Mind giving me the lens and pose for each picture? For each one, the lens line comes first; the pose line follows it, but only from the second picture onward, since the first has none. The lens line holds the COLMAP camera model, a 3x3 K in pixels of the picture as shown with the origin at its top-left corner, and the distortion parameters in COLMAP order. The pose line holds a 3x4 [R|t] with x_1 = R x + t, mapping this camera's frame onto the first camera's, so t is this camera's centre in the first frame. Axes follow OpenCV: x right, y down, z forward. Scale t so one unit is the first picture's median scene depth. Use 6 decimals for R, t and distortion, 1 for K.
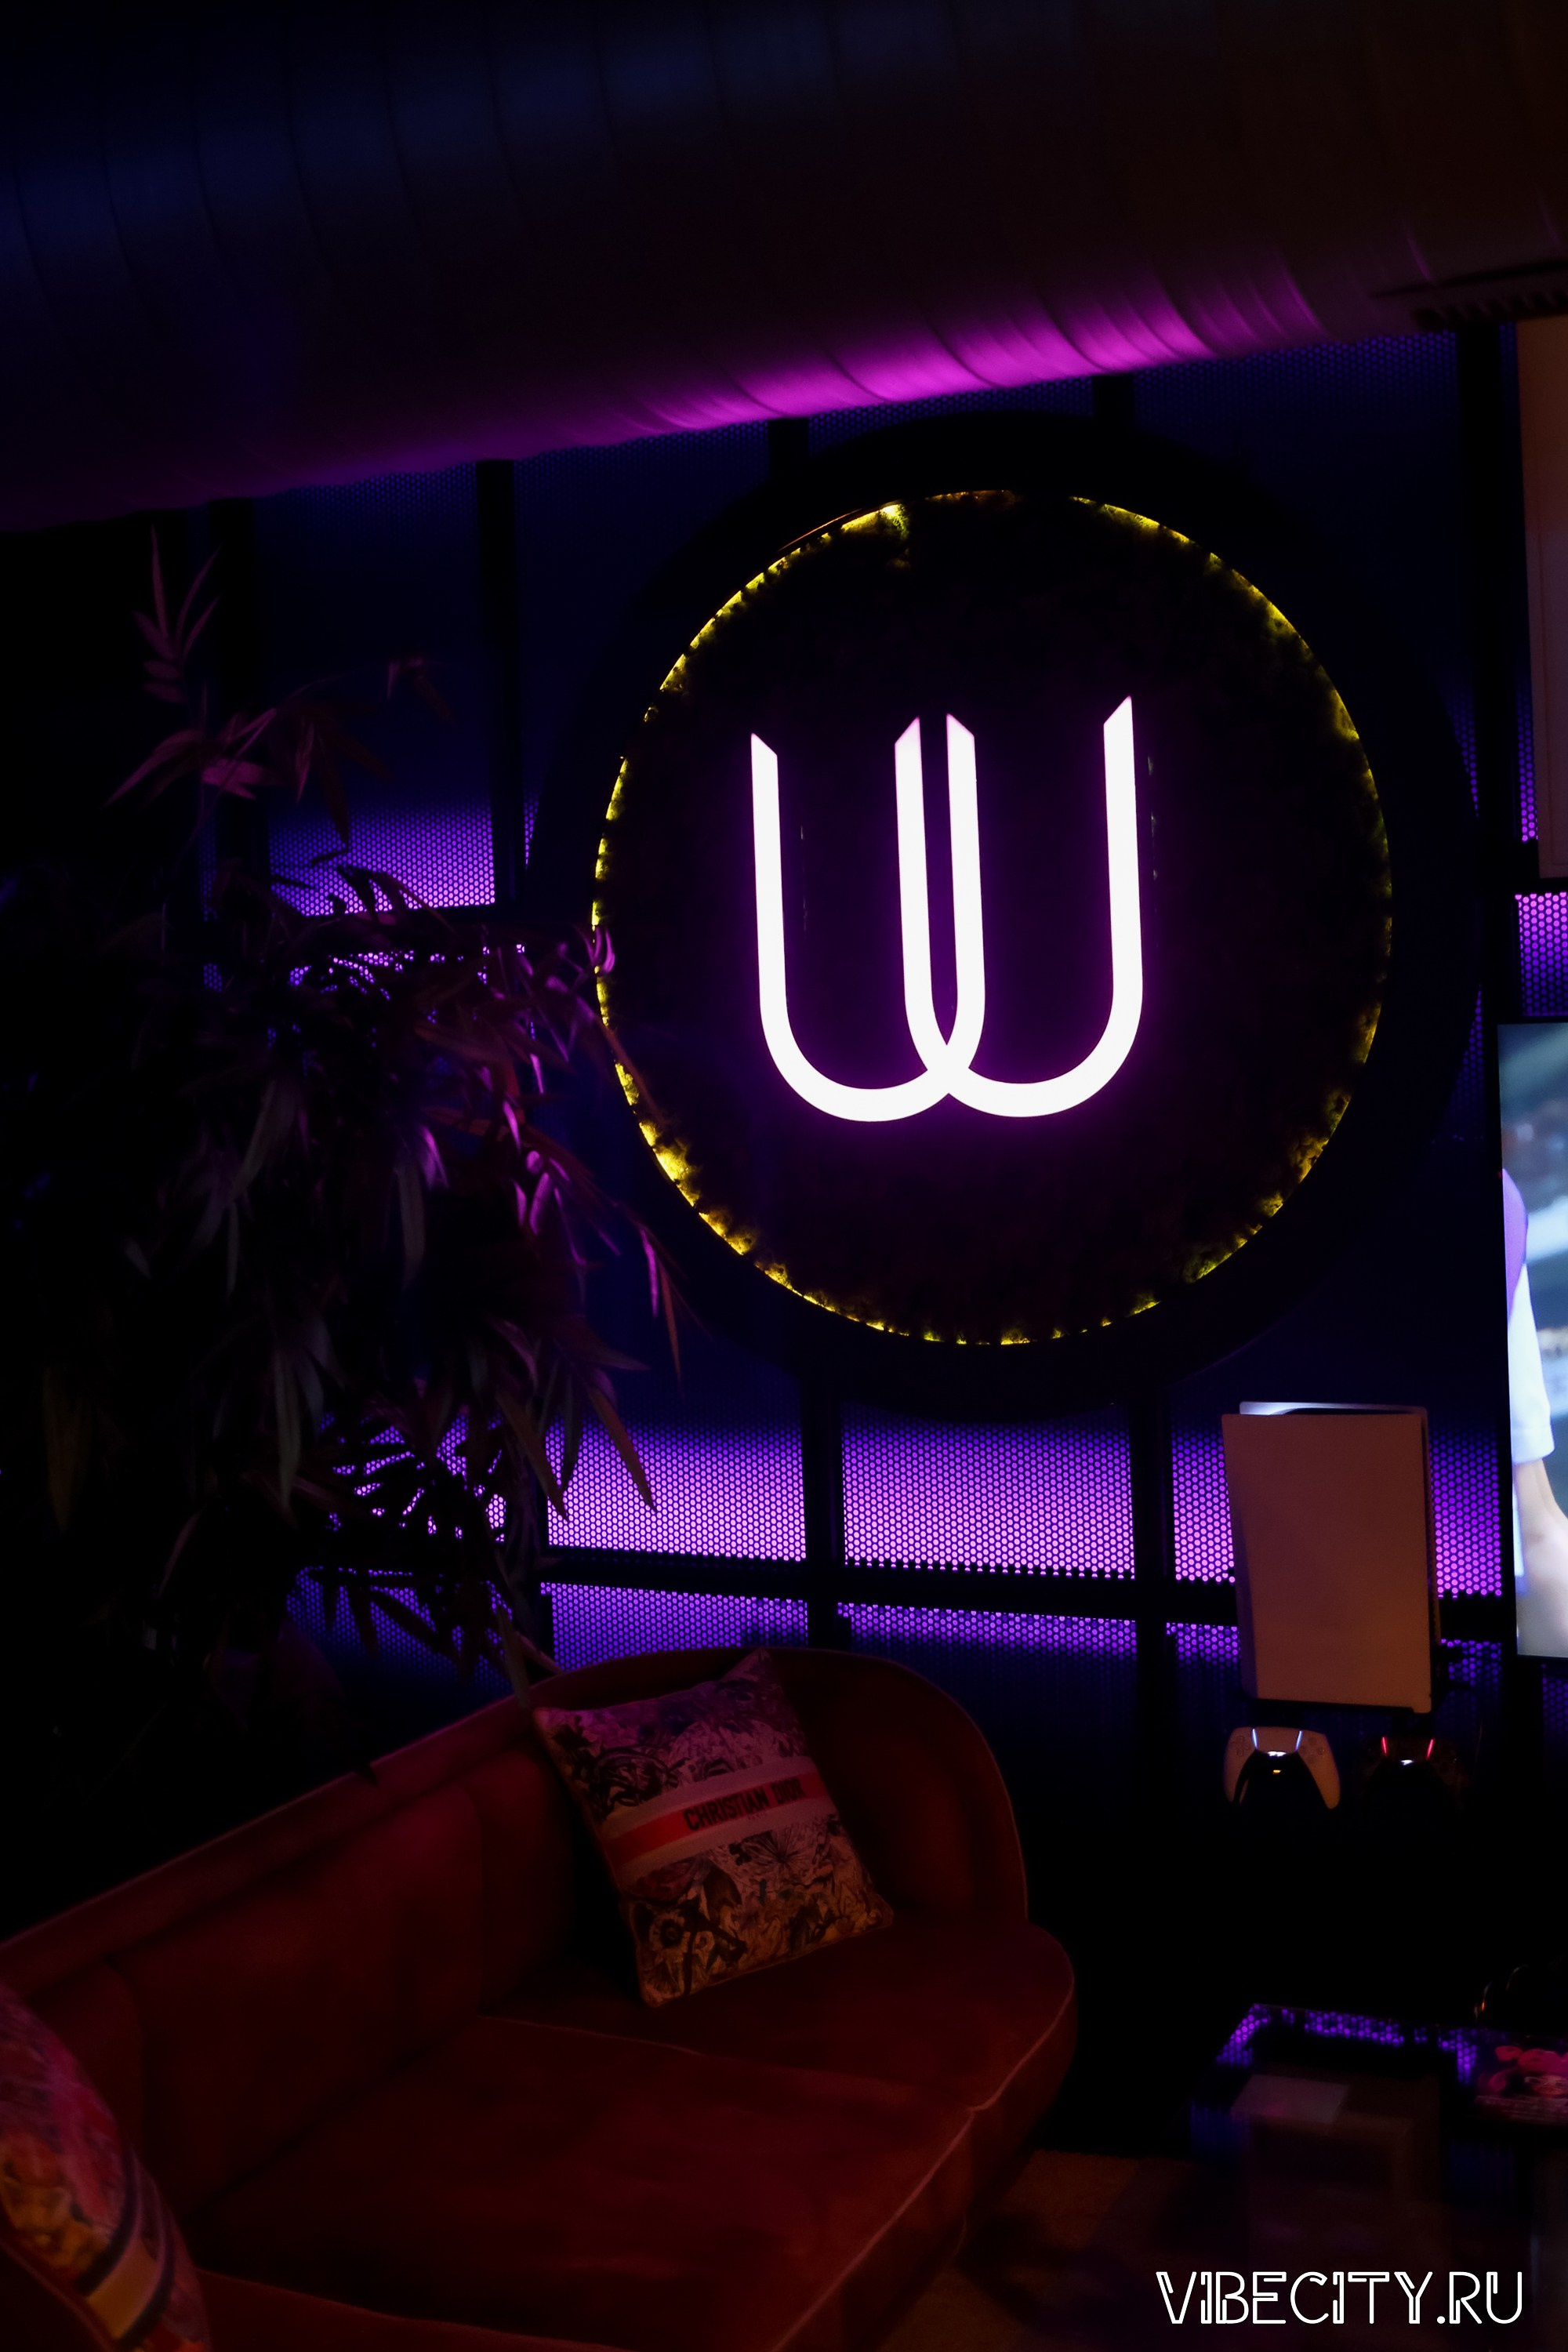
lens RADIAL K [[2854.7, 0, 783.6], [0, 2854.7, 1029.4], [0, 0, 1]] dist [0.029513, 0.021142]
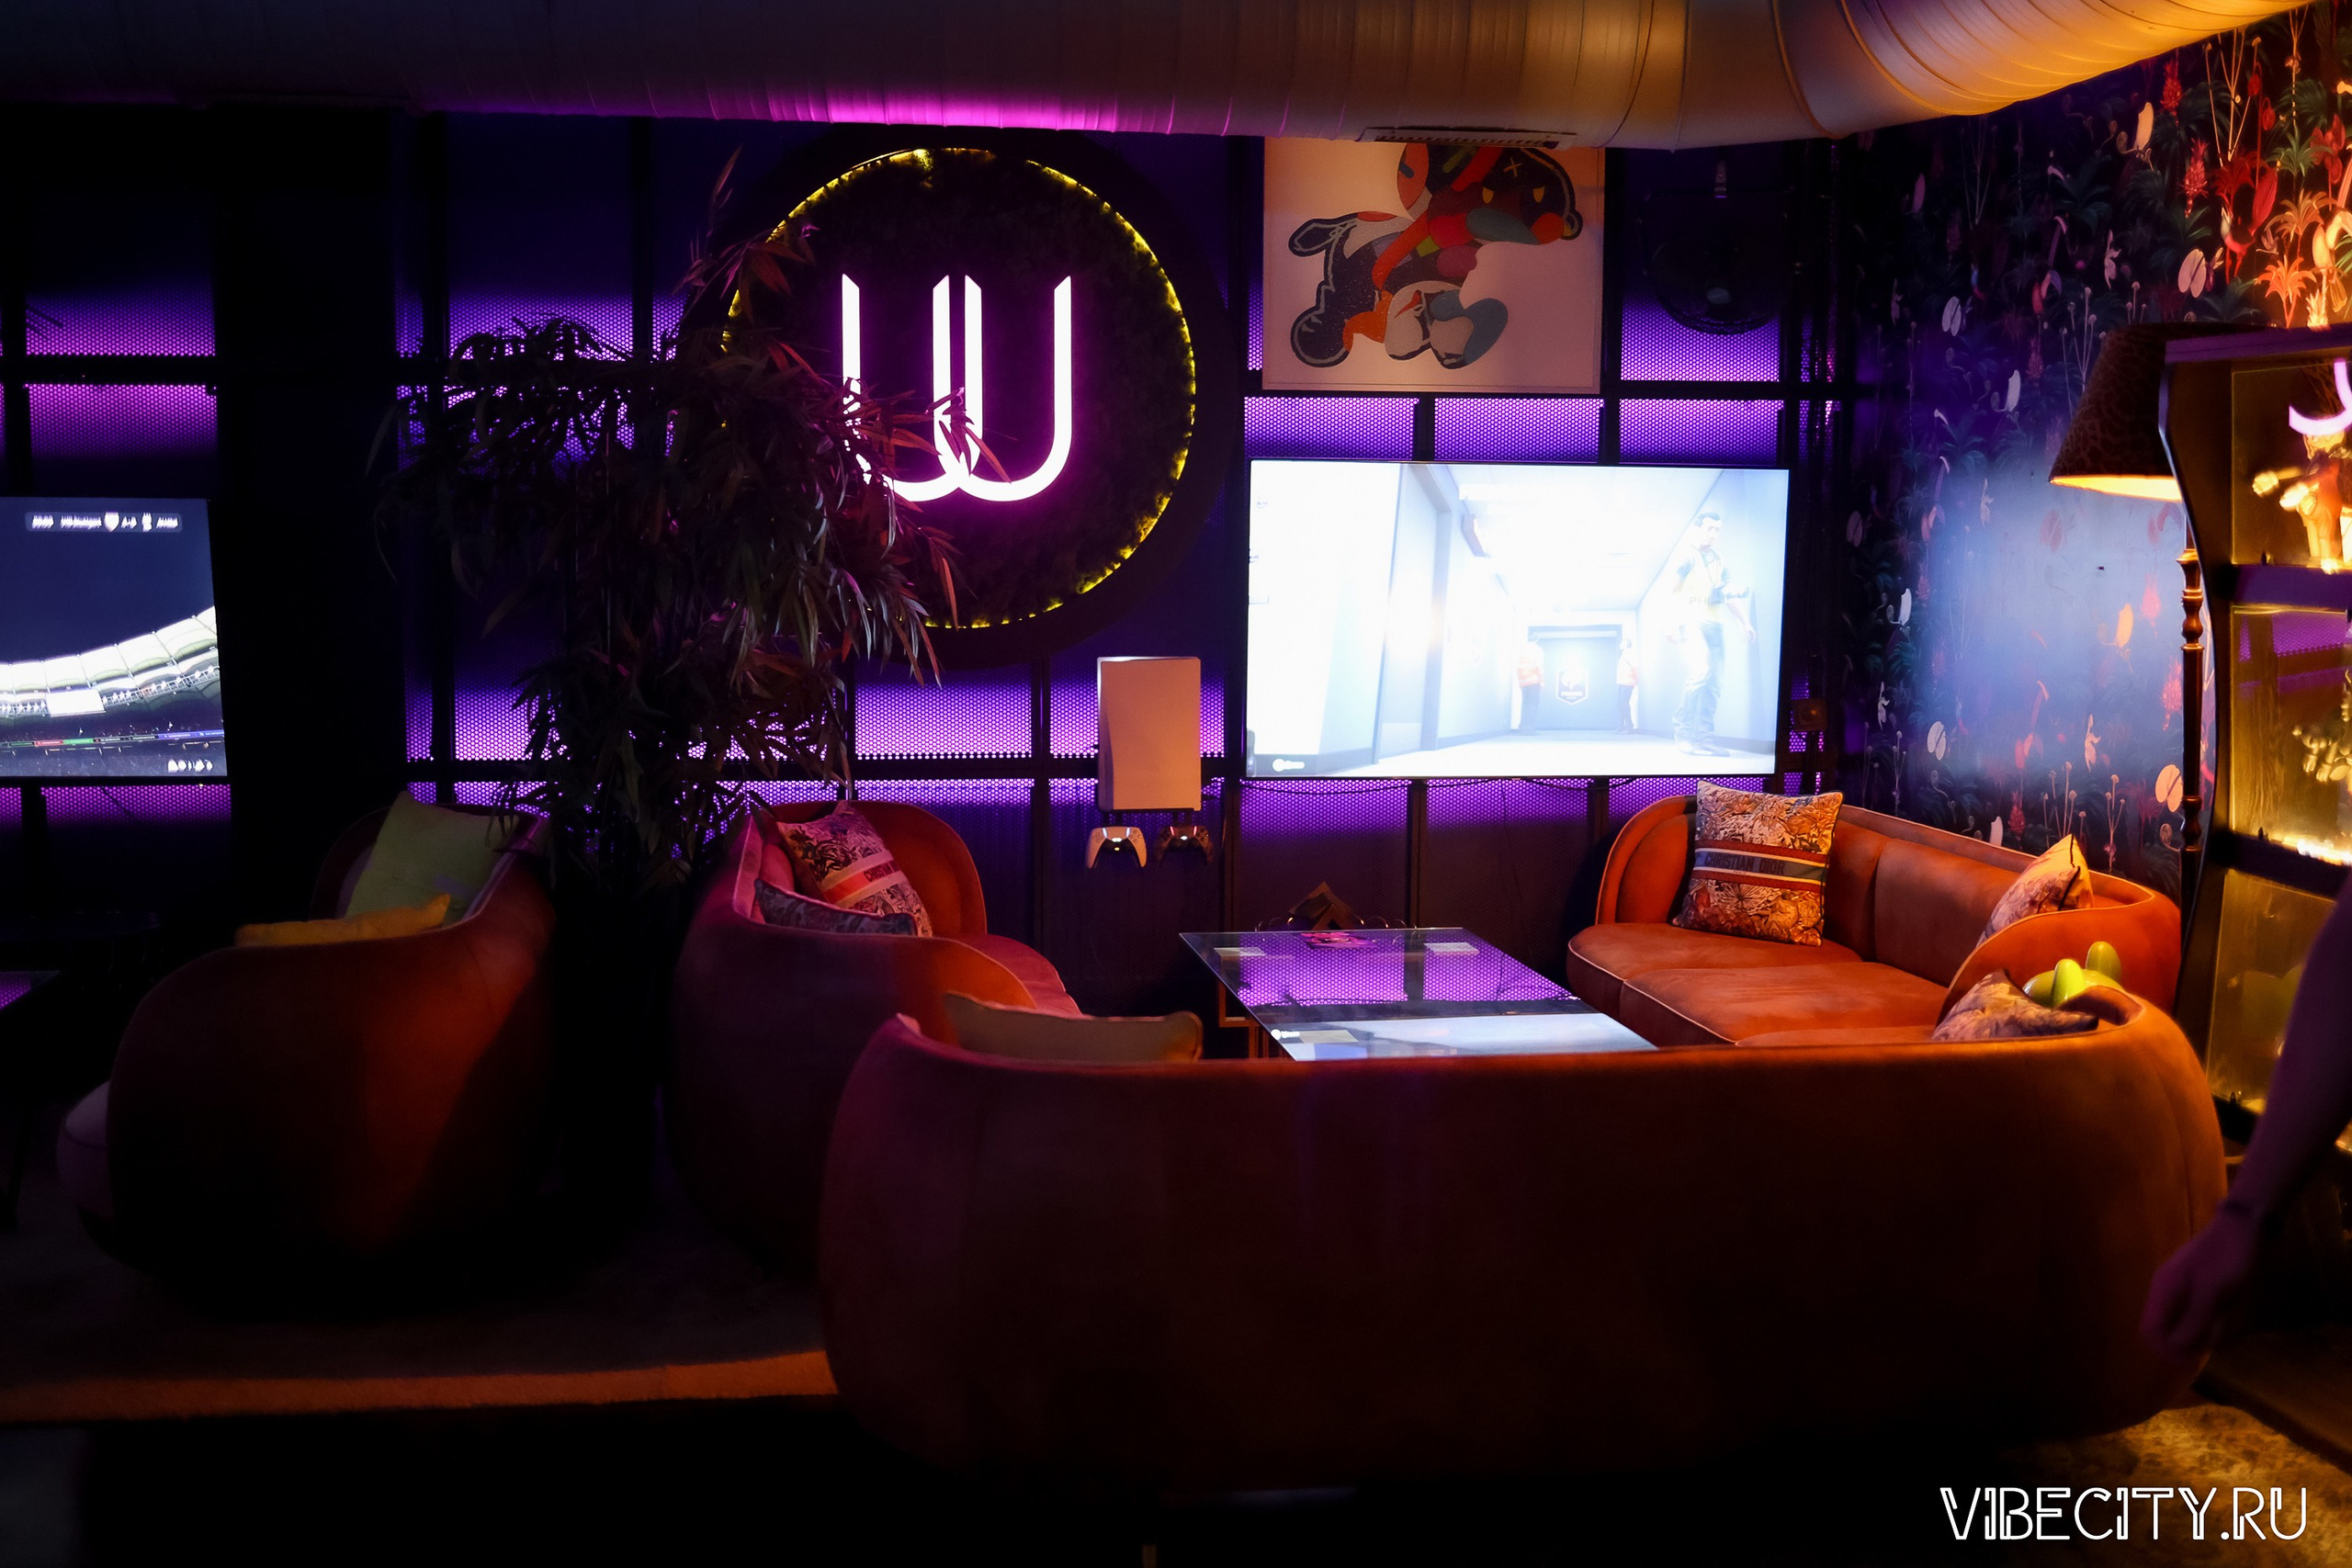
lens RADIAL K [[2854.4, 0, 1176.0], [0, 2854.4, 784.0], [0, 0, 1]] dist [0.029513, 0.021142]
pose [[0.816283, -0.008986, 0.577583, -0.892299], [-0.030481, 0.997816, 0.058601, 0.101713], [-0.576848, -0.065440, 0.814226, -0.569848]]
